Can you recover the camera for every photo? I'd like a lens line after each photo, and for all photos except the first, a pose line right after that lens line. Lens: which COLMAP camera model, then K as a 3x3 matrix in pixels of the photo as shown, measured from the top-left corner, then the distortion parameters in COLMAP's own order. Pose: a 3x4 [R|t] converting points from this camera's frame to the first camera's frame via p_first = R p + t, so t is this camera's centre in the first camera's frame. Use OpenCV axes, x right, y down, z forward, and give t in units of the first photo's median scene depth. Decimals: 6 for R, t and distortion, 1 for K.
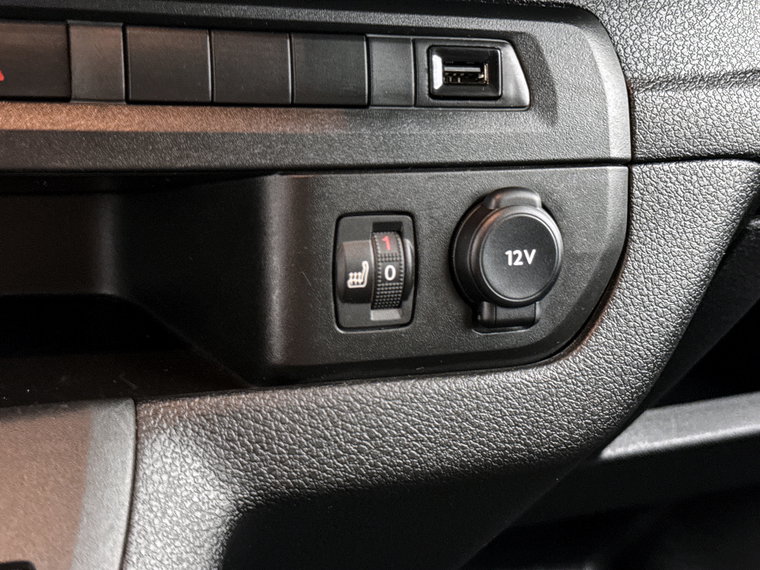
lens RADIAL K [[1095.8, 0, 380.6], [0, 1095.8, 289.4], [0, 0, 1]] dist [0.148511, 0.000000]
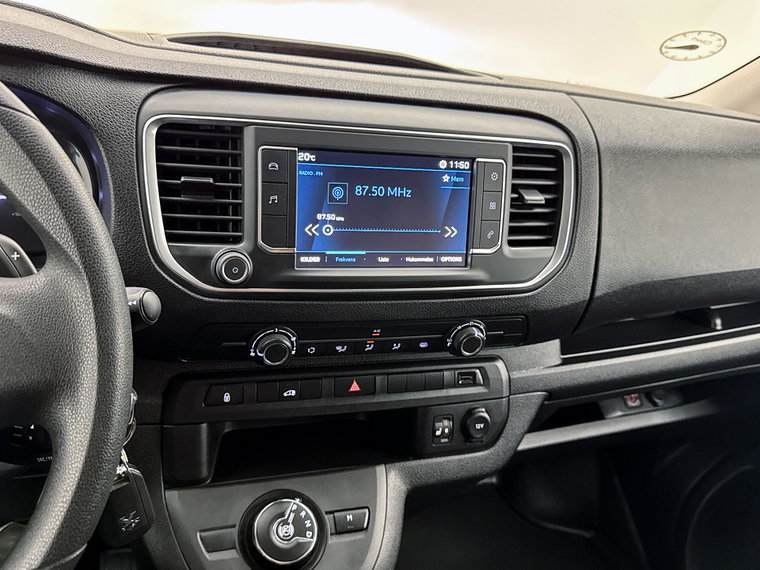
lens RADIAL K [[674.1, 0, 378.4], [0, 674.1, 270.4], [0, 0, 1]] dist [0.067491, -0.038625]
pose [[0.999421, 0.033557, 0.005609, -0.264399], [-0.033593, 0.999414, 0.006500, -0.587626], [-0.005387, -0.006685, 0.999963, -1.400589]]
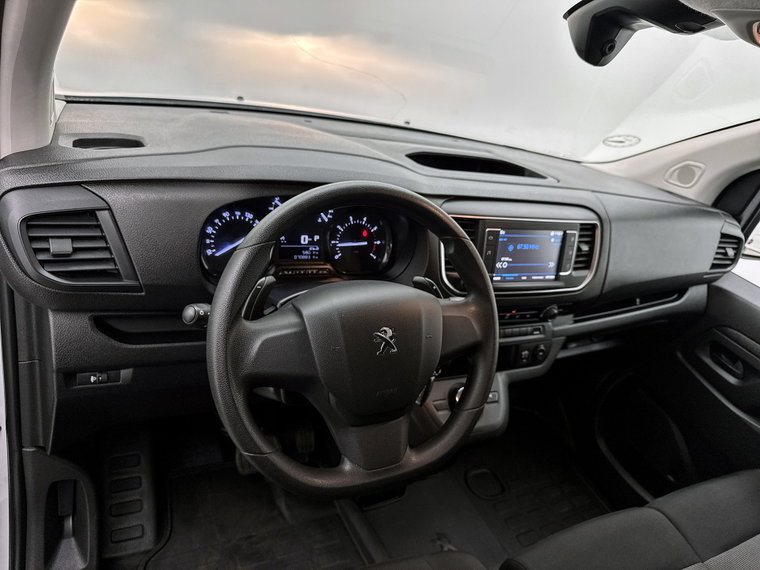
lens RADIAL K [[527.1, 0, 379.6], [0, 527.1, 286.6], [0, 0, 1]] dist [0.028859, 0.001099]
pose [[0.986025, 0.050120, 0.158877, -1.682966], [-0.067819, 0.991834, 0.108009, -0.853663], [-0.152167, -0.117275, 0.981373, -2.565251]]
